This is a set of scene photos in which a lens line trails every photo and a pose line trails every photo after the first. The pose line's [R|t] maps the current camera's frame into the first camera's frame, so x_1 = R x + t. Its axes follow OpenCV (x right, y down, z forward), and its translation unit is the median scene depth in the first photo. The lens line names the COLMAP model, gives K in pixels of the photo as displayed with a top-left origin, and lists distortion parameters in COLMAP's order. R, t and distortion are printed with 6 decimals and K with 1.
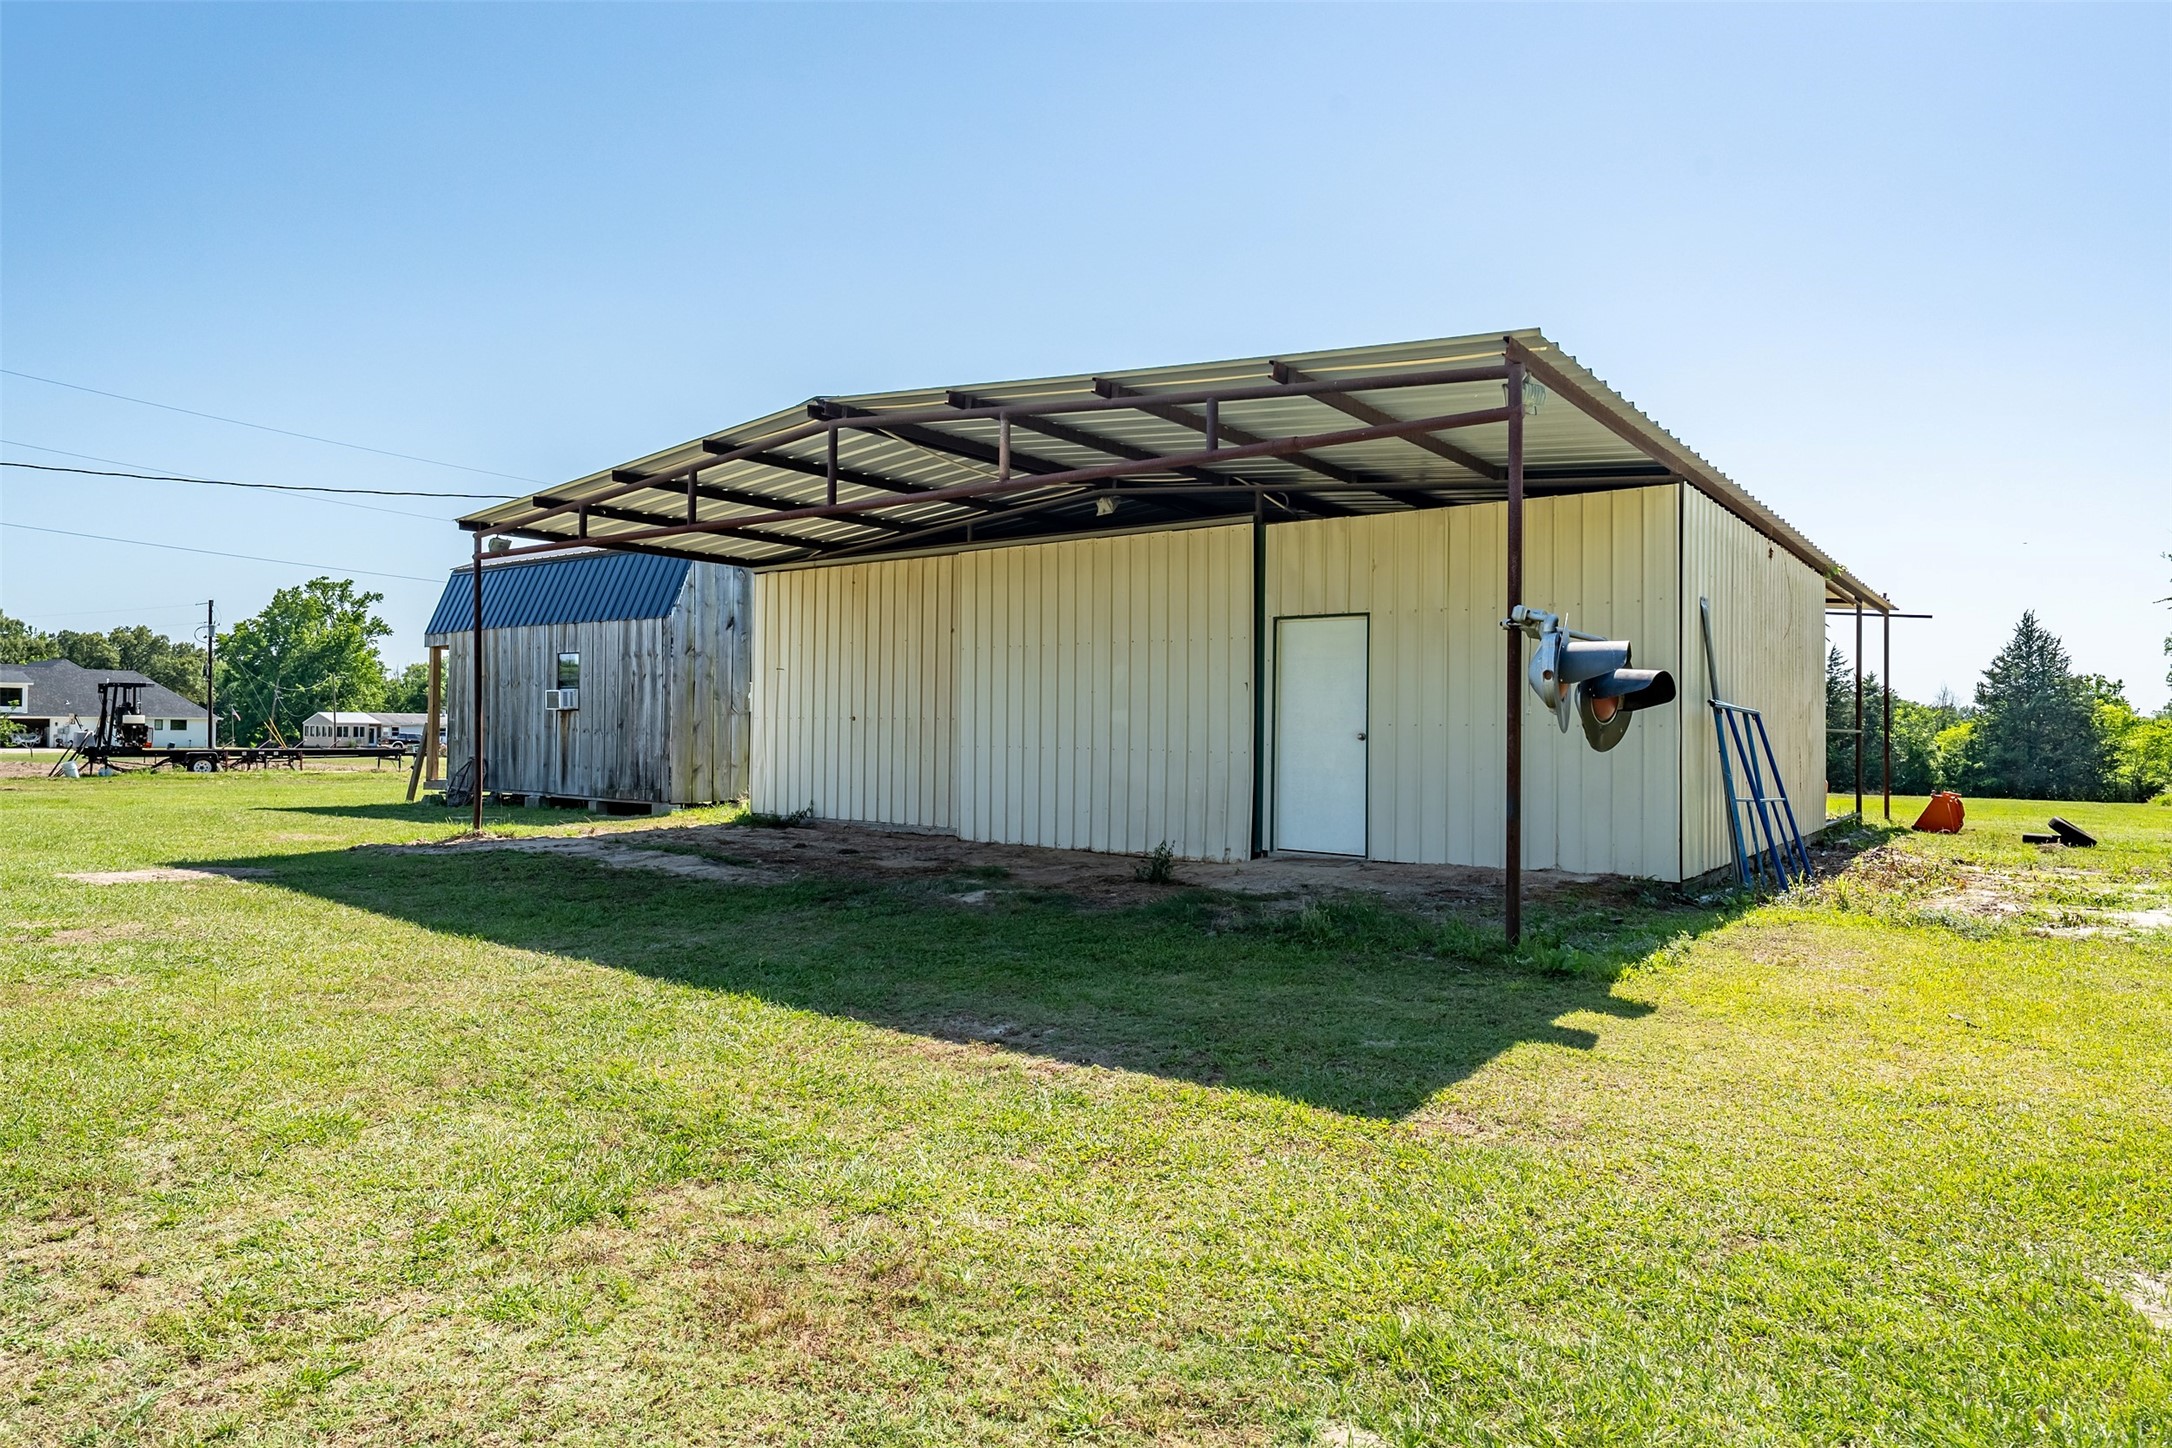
lens RADIAL K [[1297.4, 0, 1082.1], [0, 1297.4, 719.6], [0, 0, 1]] dist [0.002561, 0.000368]
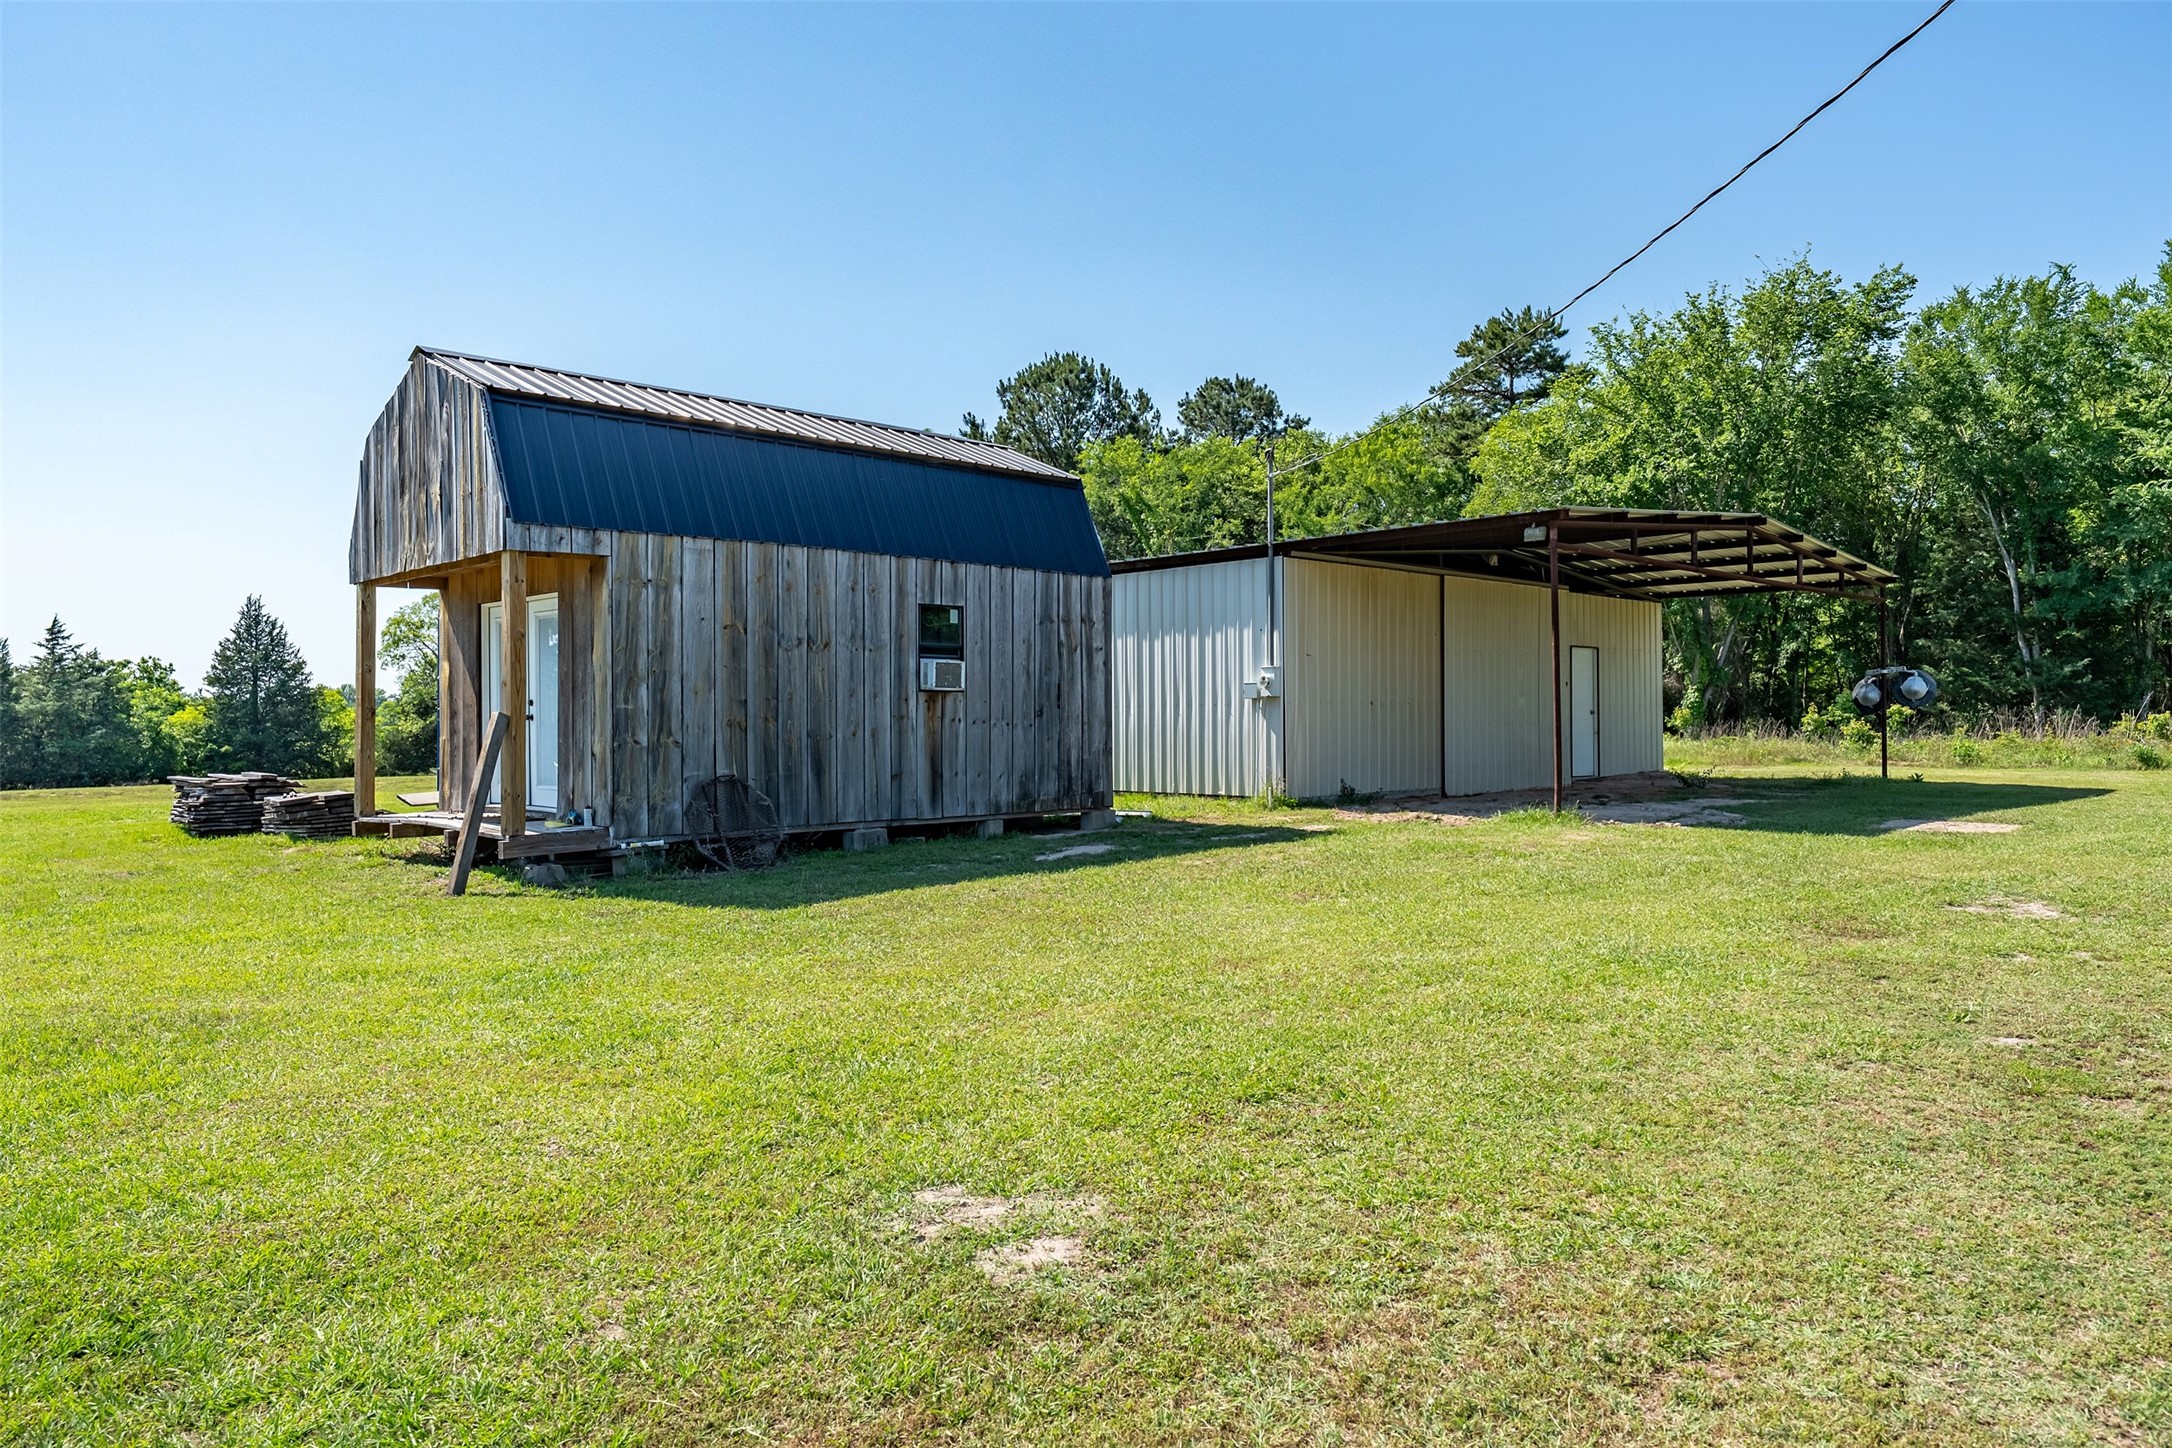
lens RADIAL K [[1414.3, 0, 1084.7], [0, 1414.3, 712.7], [0, 0, 1]] dist [-0.004832, 0.000055]
pose [[0.140458, -0.008676, 0.990049, -1.103219], [0.001625, 0.999962, 0.008533, -0.002422], [-0.990085, 0.000410, 0.140467, 0.824675]]
